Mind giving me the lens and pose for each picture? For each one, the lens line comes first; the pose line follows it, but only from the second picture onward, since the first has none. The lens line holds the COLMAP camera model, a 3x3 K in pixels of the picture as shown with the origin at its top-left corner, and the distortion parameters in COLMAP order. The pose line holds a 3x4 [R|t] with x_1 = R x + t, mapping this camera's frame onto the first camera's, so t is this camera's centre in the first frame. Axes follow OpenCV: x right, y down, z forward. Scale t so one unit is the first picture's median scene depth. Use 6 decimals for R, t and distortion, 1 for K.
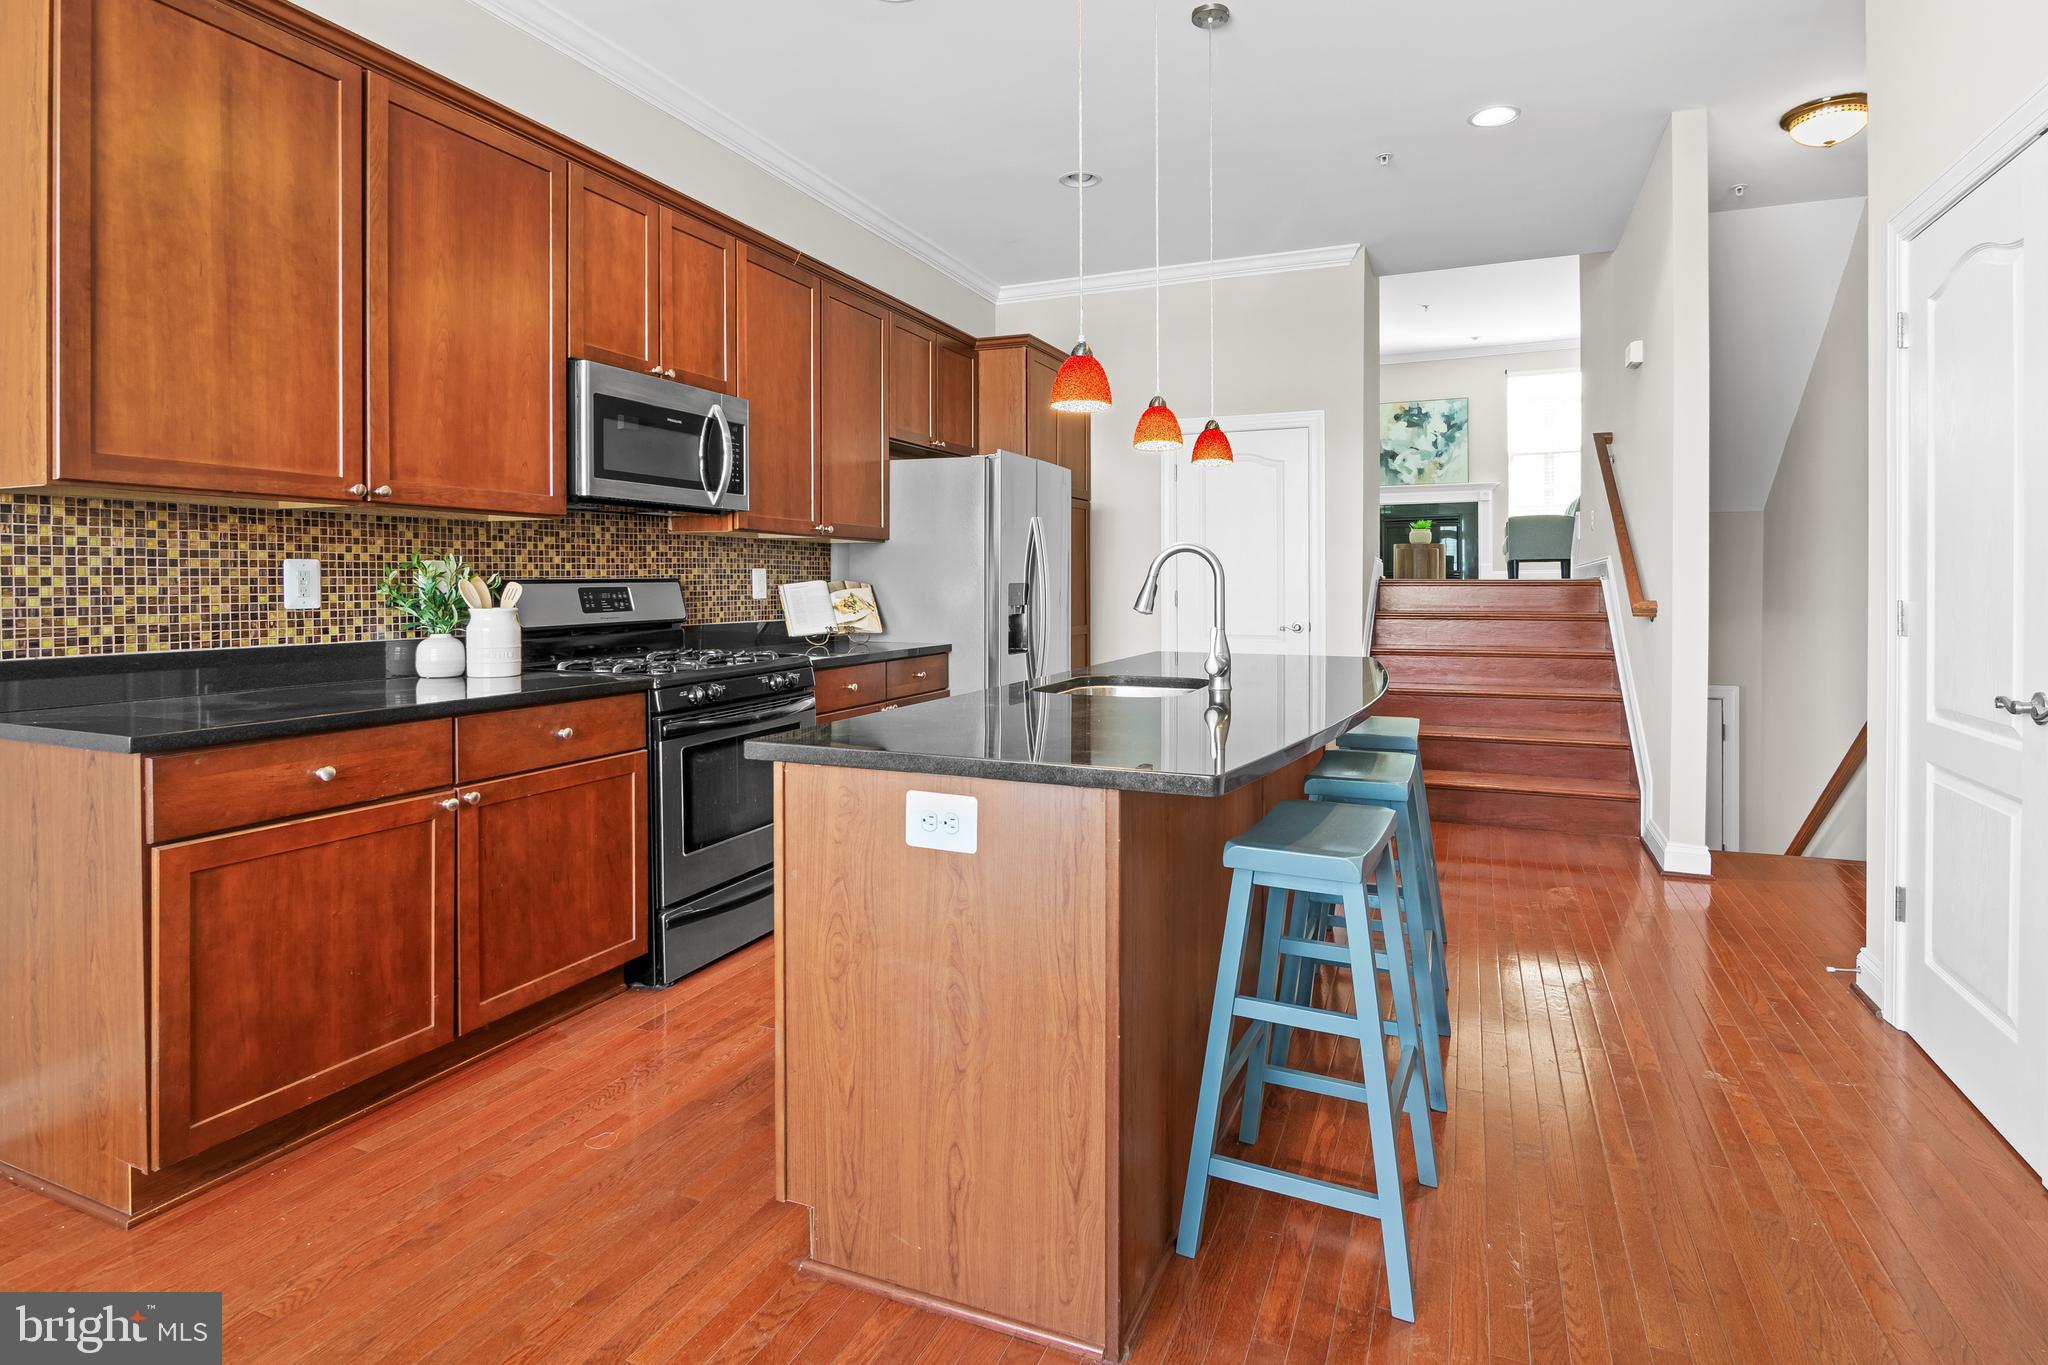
lens RADIAL K [[1034.3, 0, 1038.1], [0, 1034.3, 621.1], [0, 0, 1]] dist [-0.004173, -0.006620]
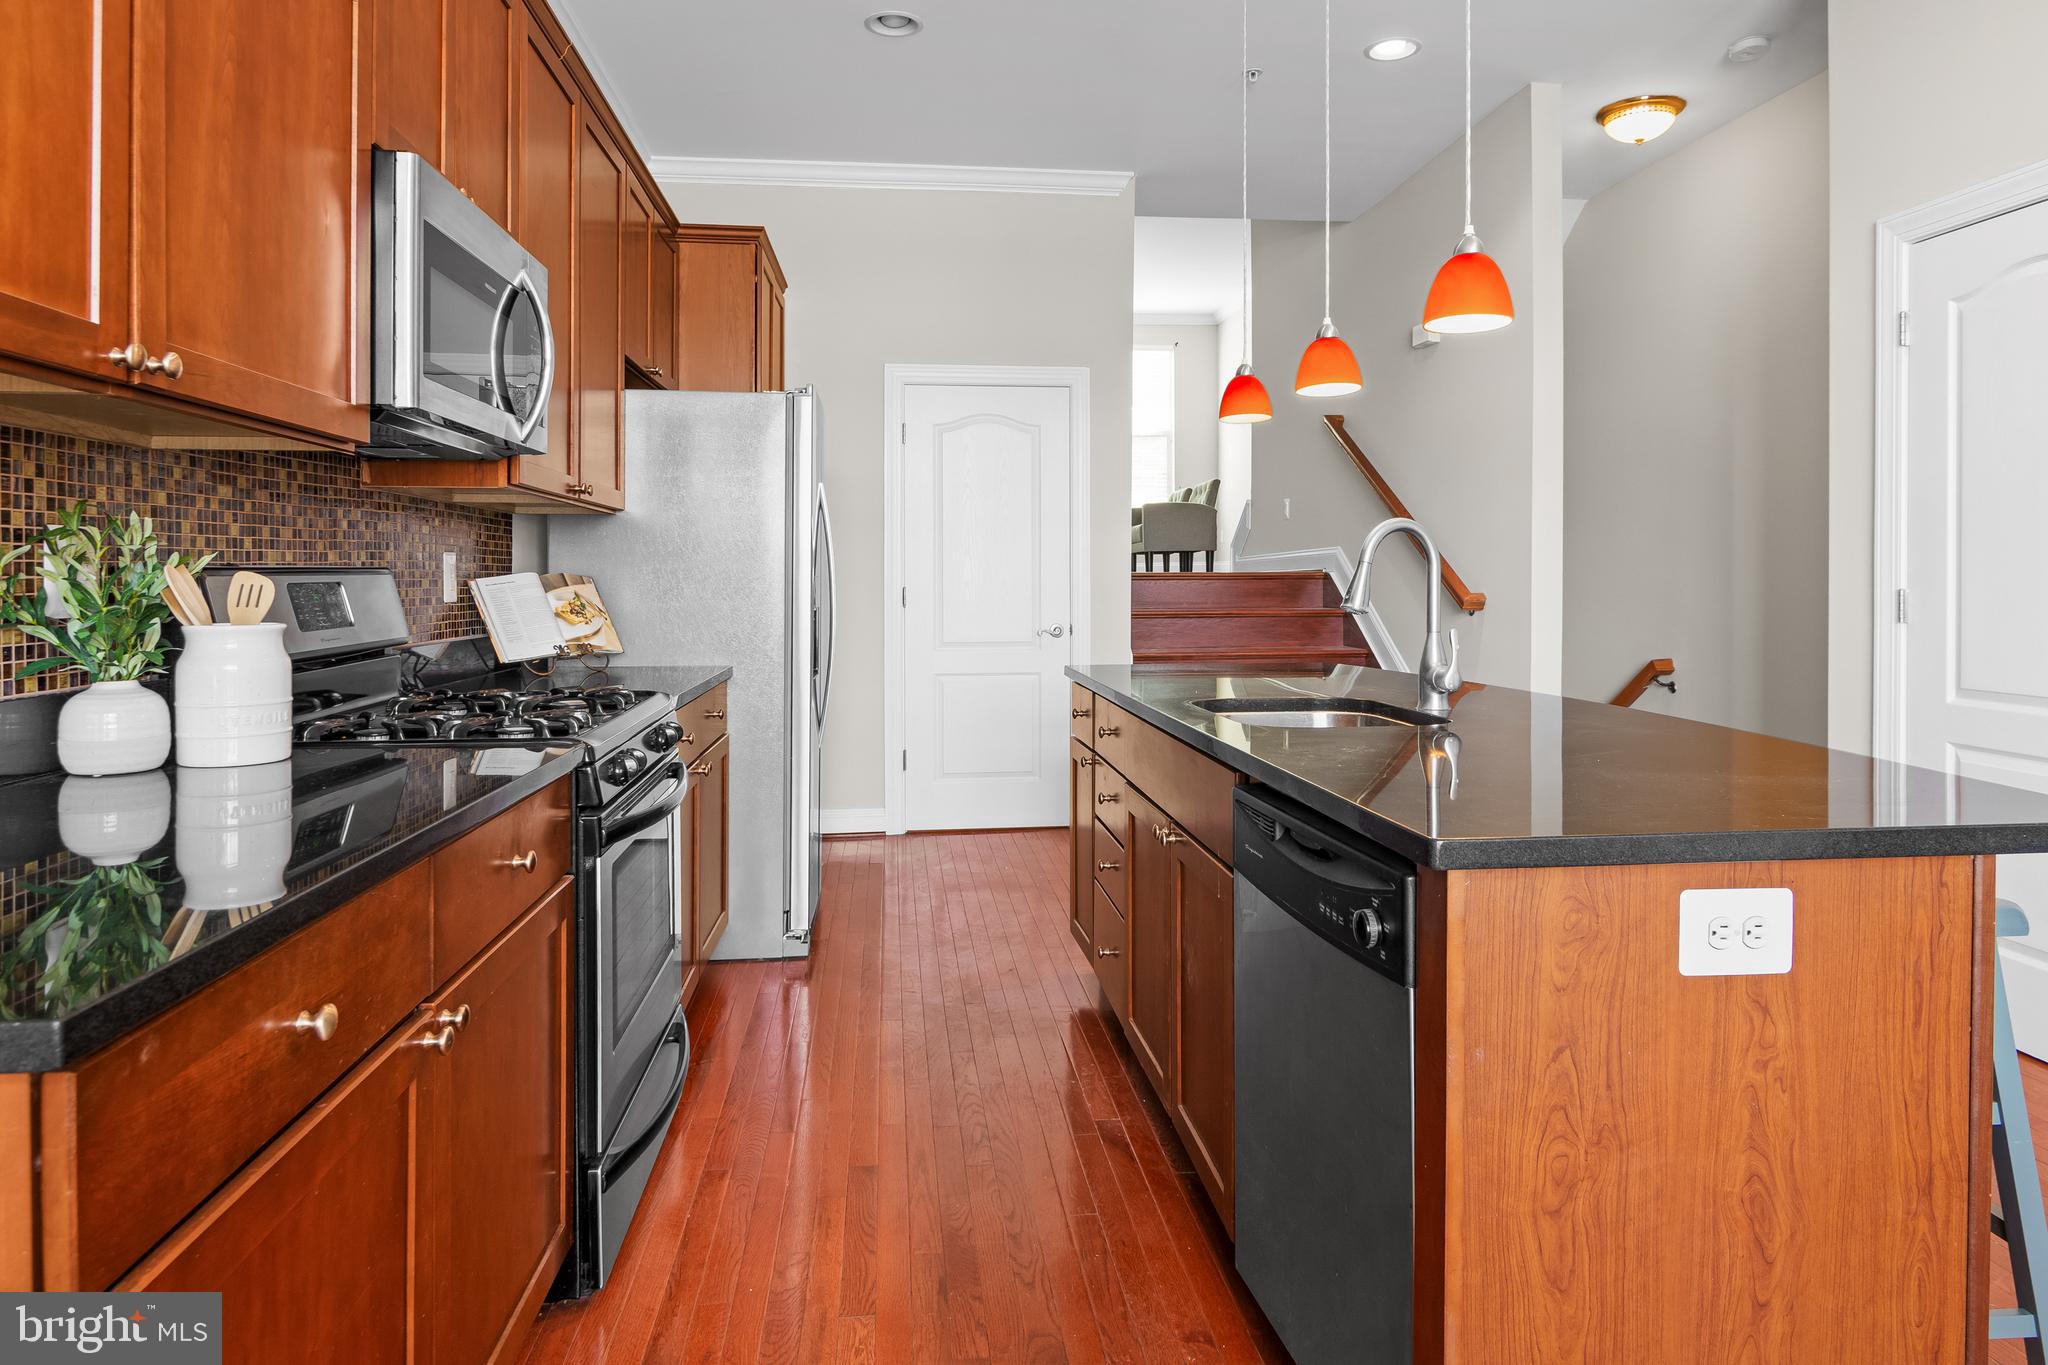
lens RADIAL K [[1250.9, 0, 1033.2], [0, 1250.9, 610.8], [0, 0, 1]] dist [-0.005880, -0.002414]
pose [[0.873866, -0.014723, 0.485944, -0.609678], [0.020492, 0.999768, -0.006559, -0.008948], [-0.485735, 0.015690, 0.873965, 0.370388]]
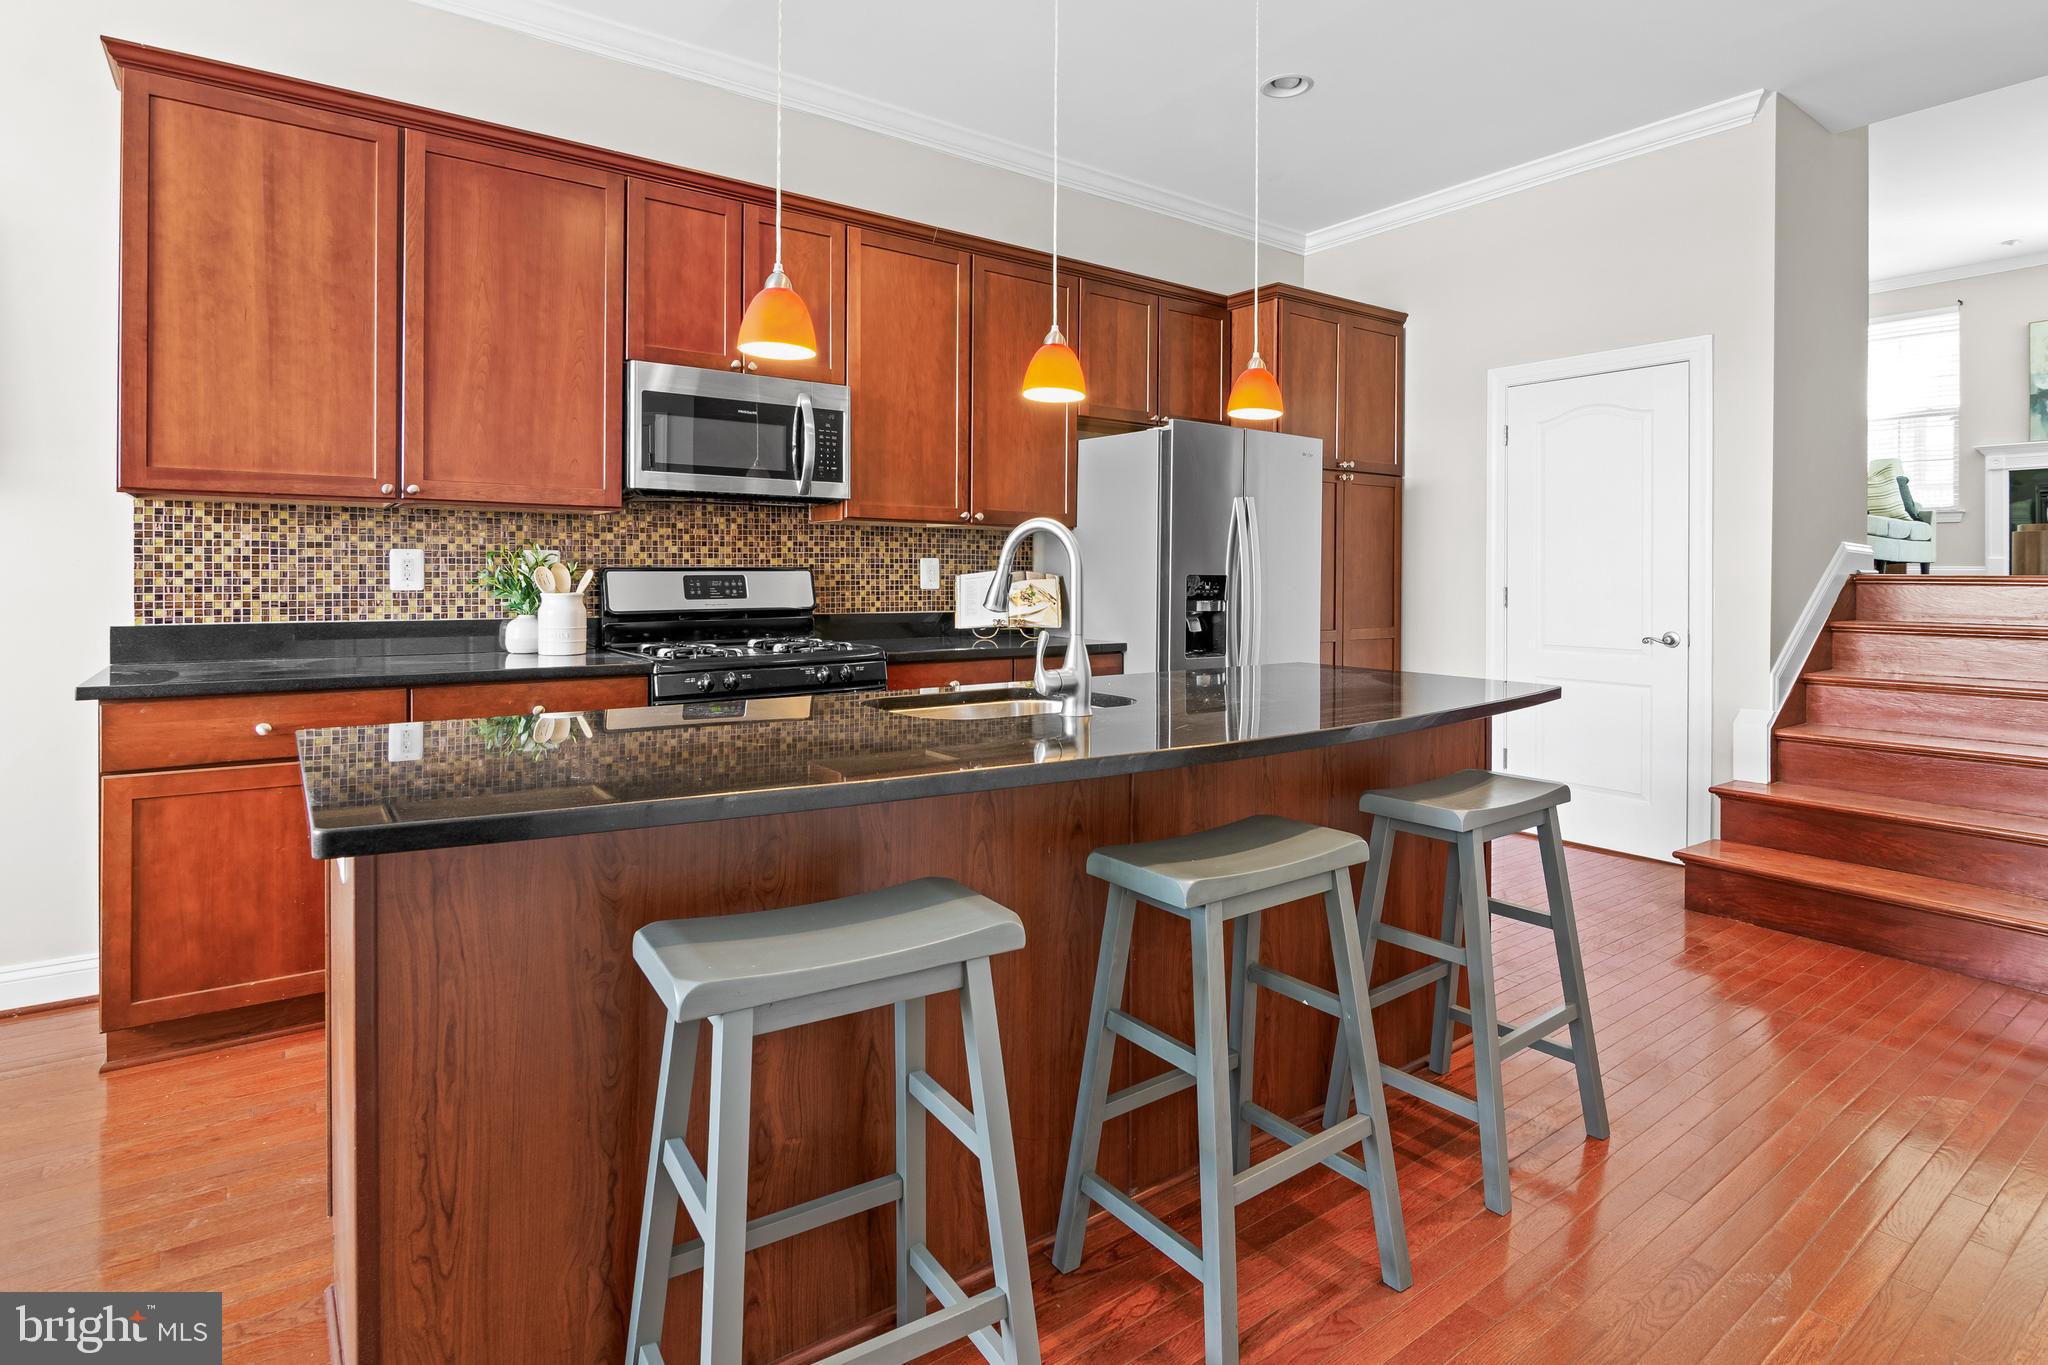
lens RADIAL K [[1035.8, 0, 1039.7], [0, 1035.8, 605.5], [0, 0, 1]] dist [-0.010664, -0.002755]
pose [[0.859111, 0.021770, -0.511326, 0.600937], [-0.025927, 0.999663, -0.001000, -0.014052], [0.511132, 0.014116, 0.859386, 0.392771]]
